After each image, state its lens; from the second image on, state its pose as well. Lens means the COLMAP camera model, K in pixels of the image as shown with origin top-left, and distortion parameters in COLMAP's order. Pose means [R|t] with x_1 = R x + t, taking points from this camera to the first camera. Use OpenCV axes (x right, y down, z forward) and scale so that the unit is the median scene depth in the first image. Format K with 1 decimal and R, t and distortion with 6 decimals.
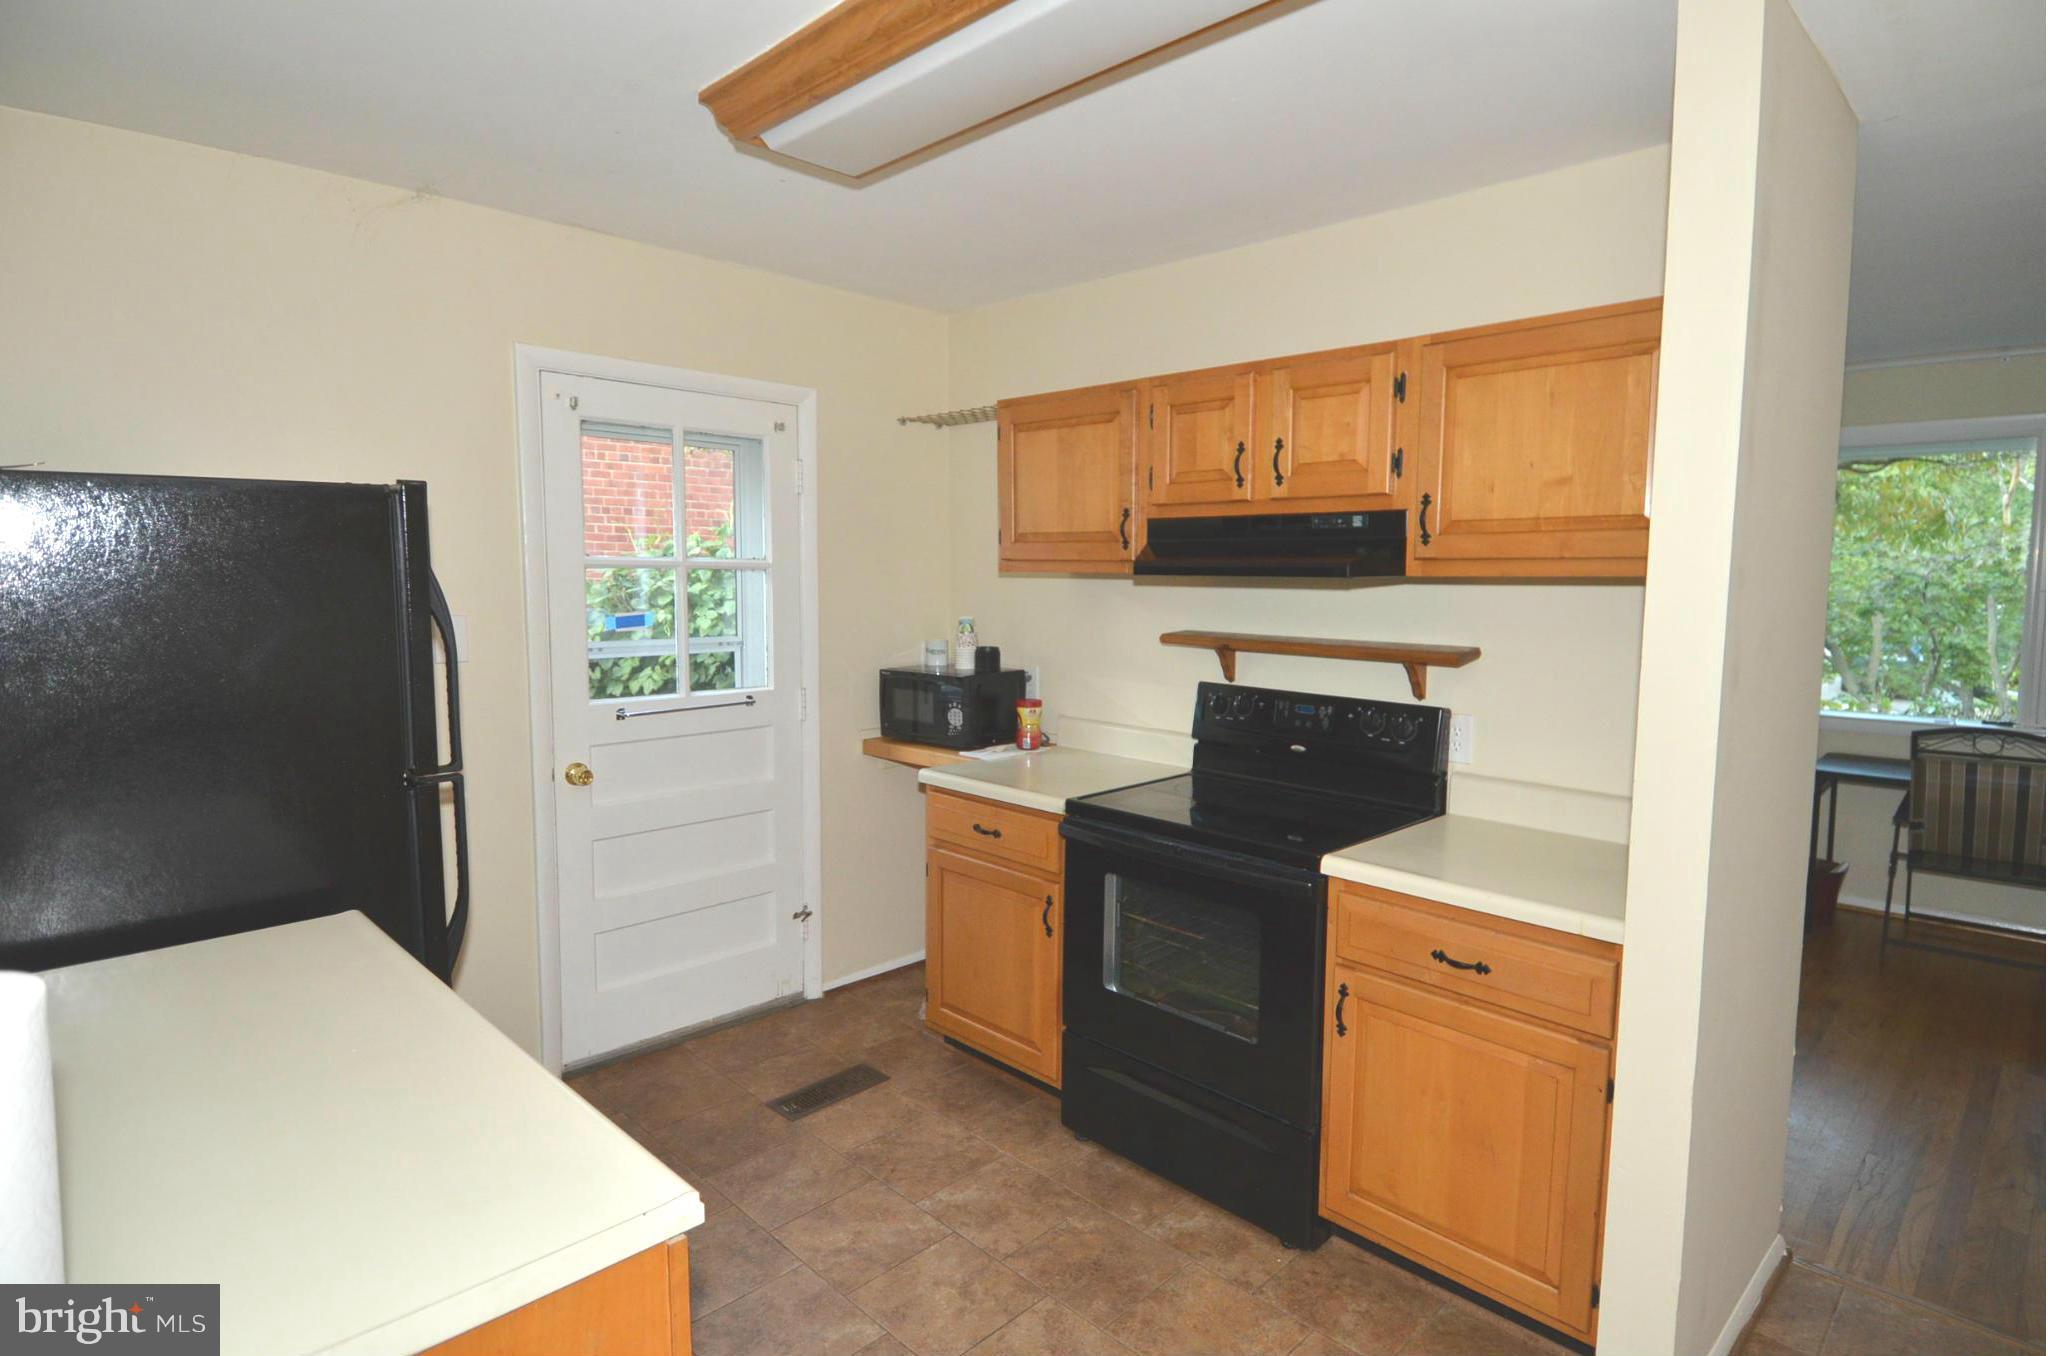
lens RADIAL K [[1086.4, 0, 1041.9], [0, 1086.4, 665.4], [0, 0, 1]] dist [0.060716, -0.067097]
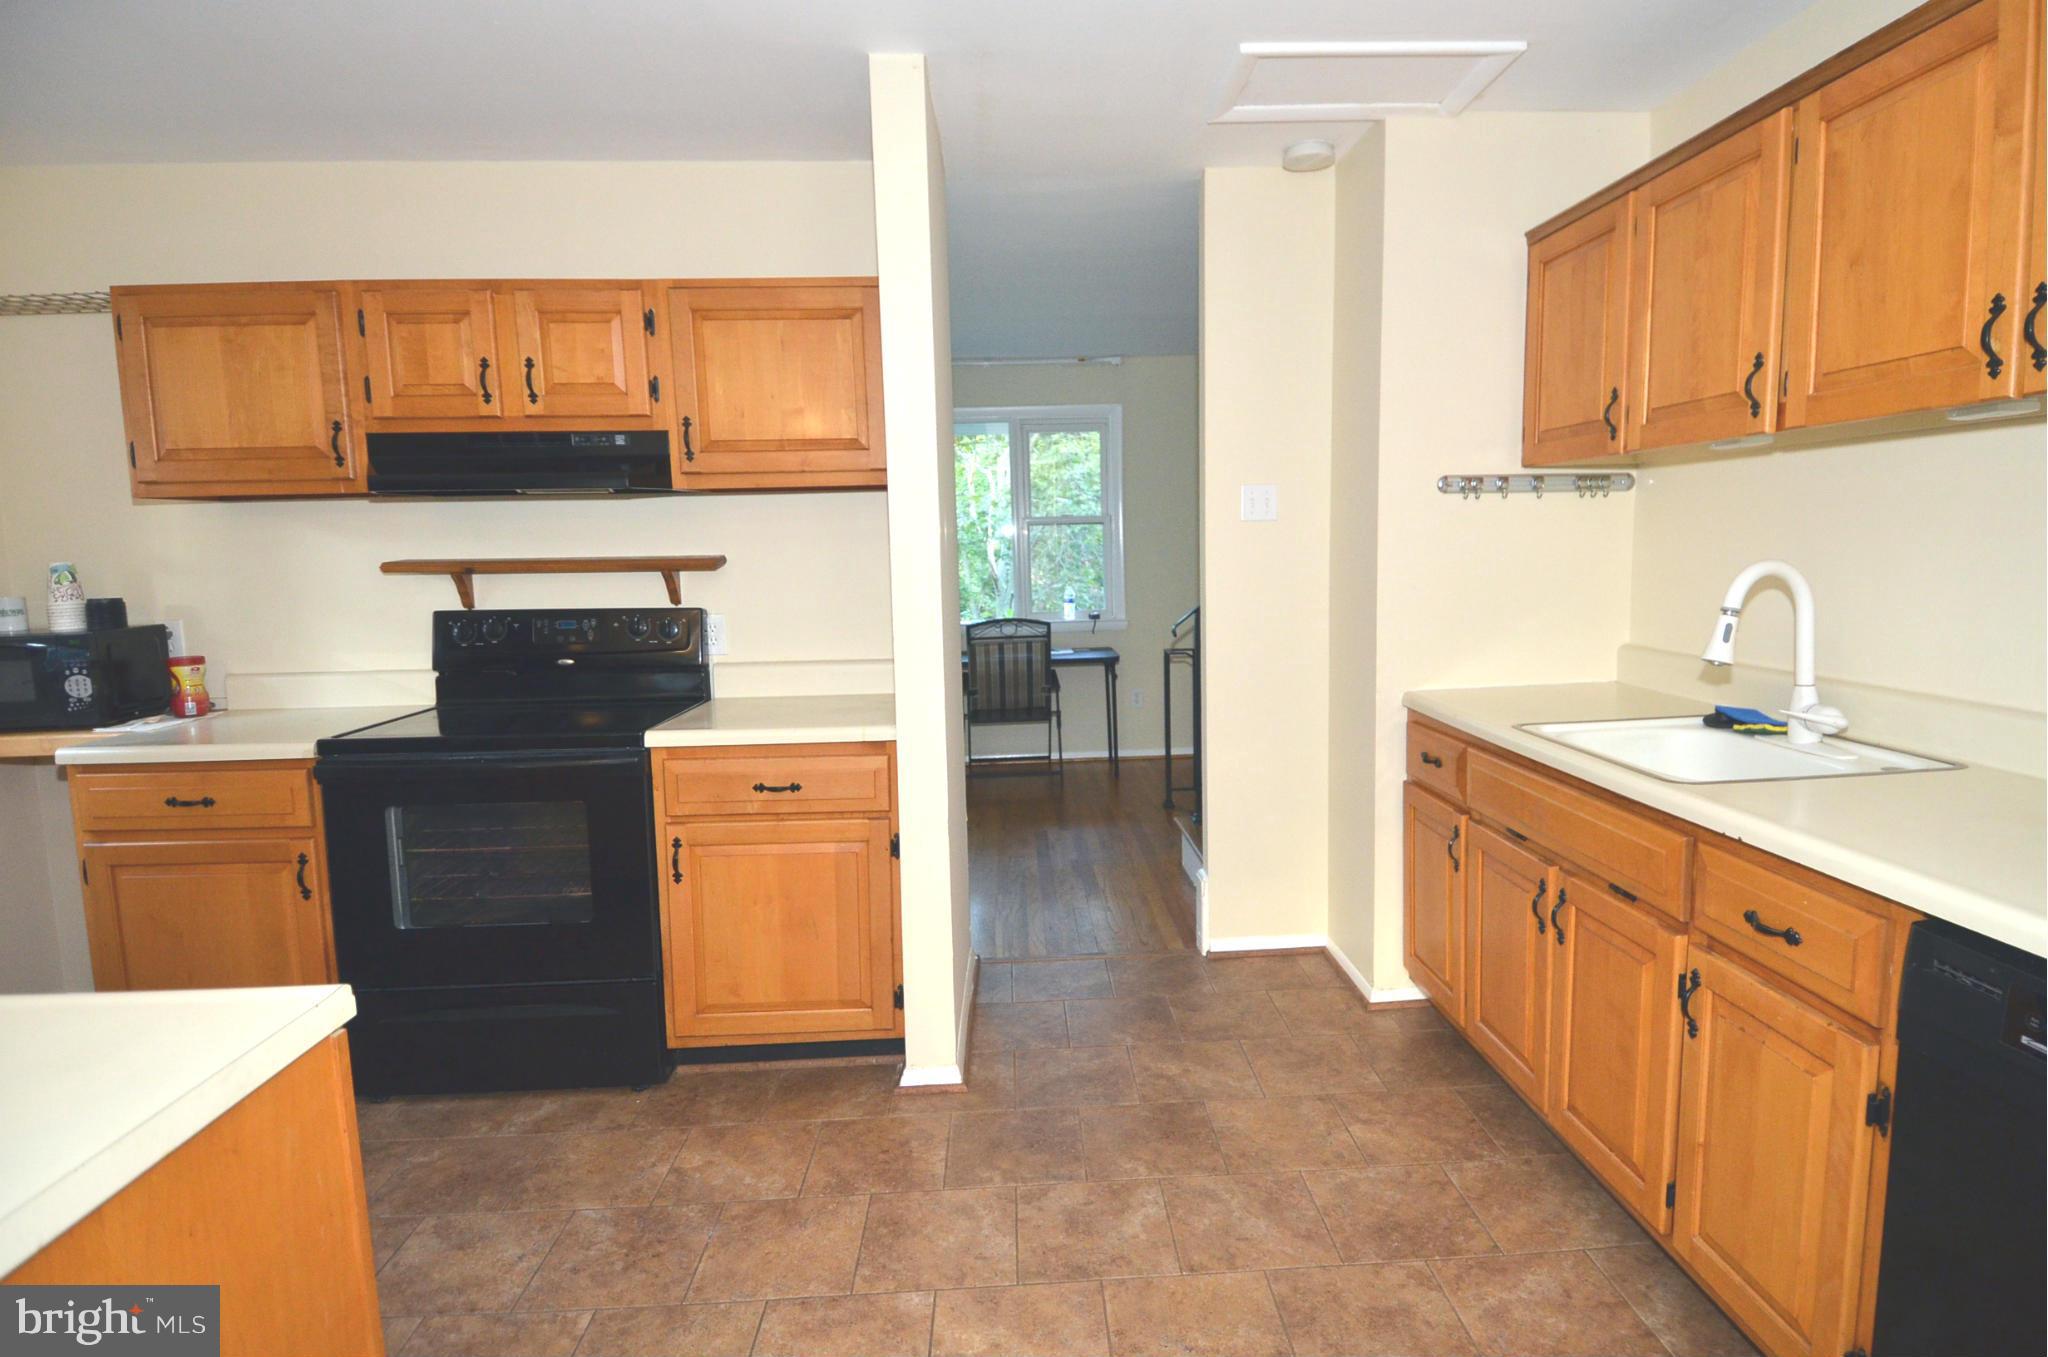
lens RADIAL K [[1093.5, 0, 1079.3], [0, 1093.5, 670.5], [0, 0, 1]] dist [0.063697, -0.067015]
pose [[0.667892, -0.104795, 0.736844, -0.236961], [0.092883, 0.994034, 0.057181, 0.075260], [-0.738440, 0.030250, 0.673641, -0.087419]]
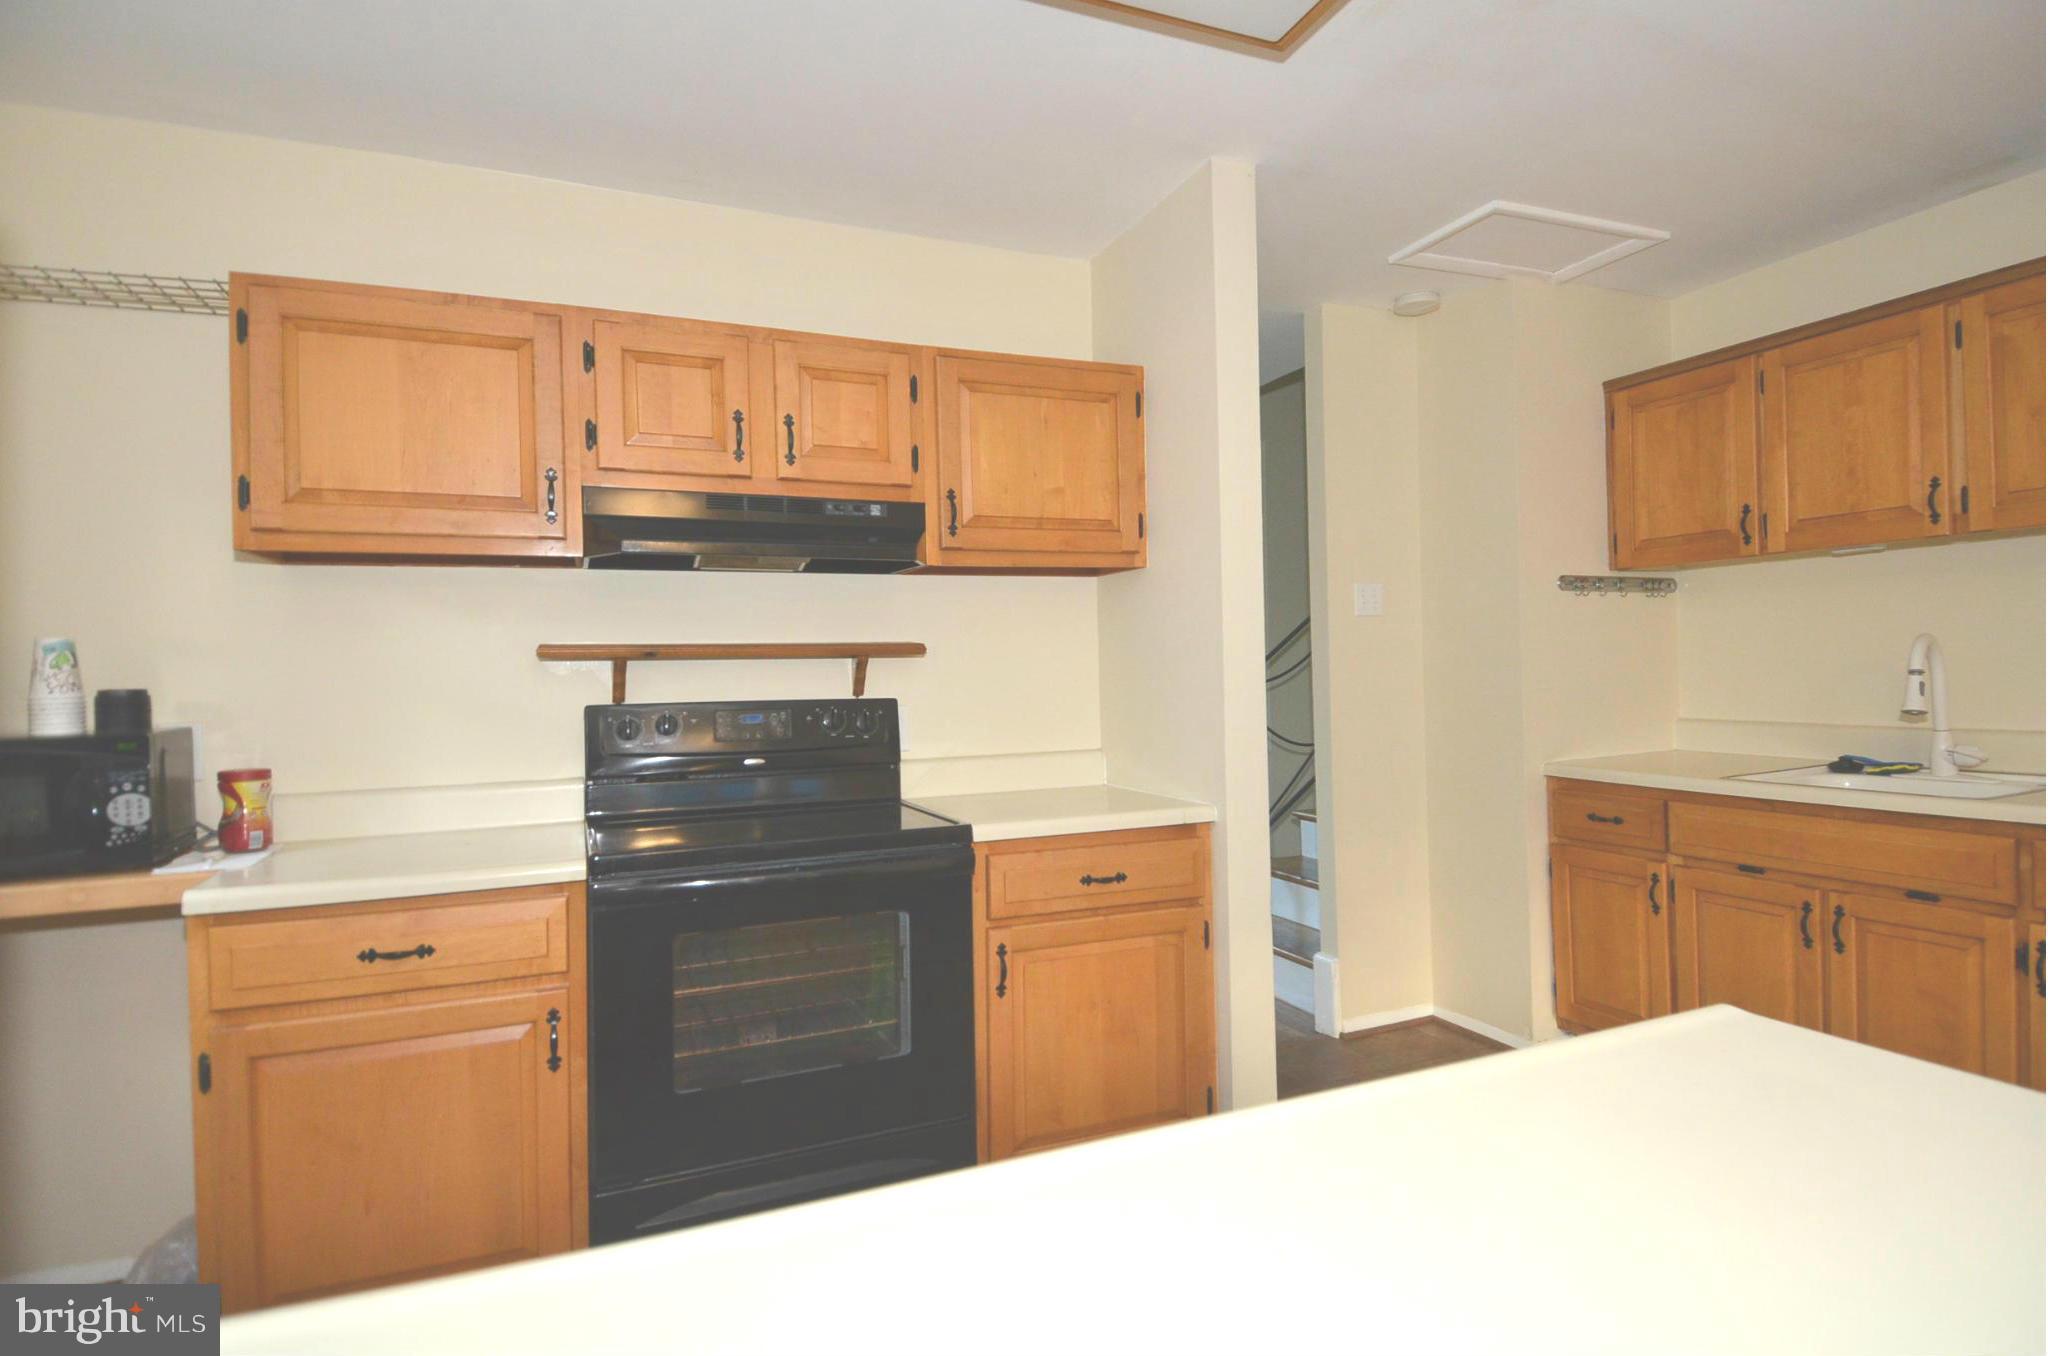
lens RADIAL K [[1086.5, 0, 1082.9], [0, 1086.5, 660.2], [0, 0, 1]] dist [0.060897, -0.065648]
pose [[0.356314, -0.005135, 0.934352, -0.555304], [0.113041, 0.992877, -0.037651, 0.062230], [-0.927503, 0.119036, 0.354356, 0.452828]]
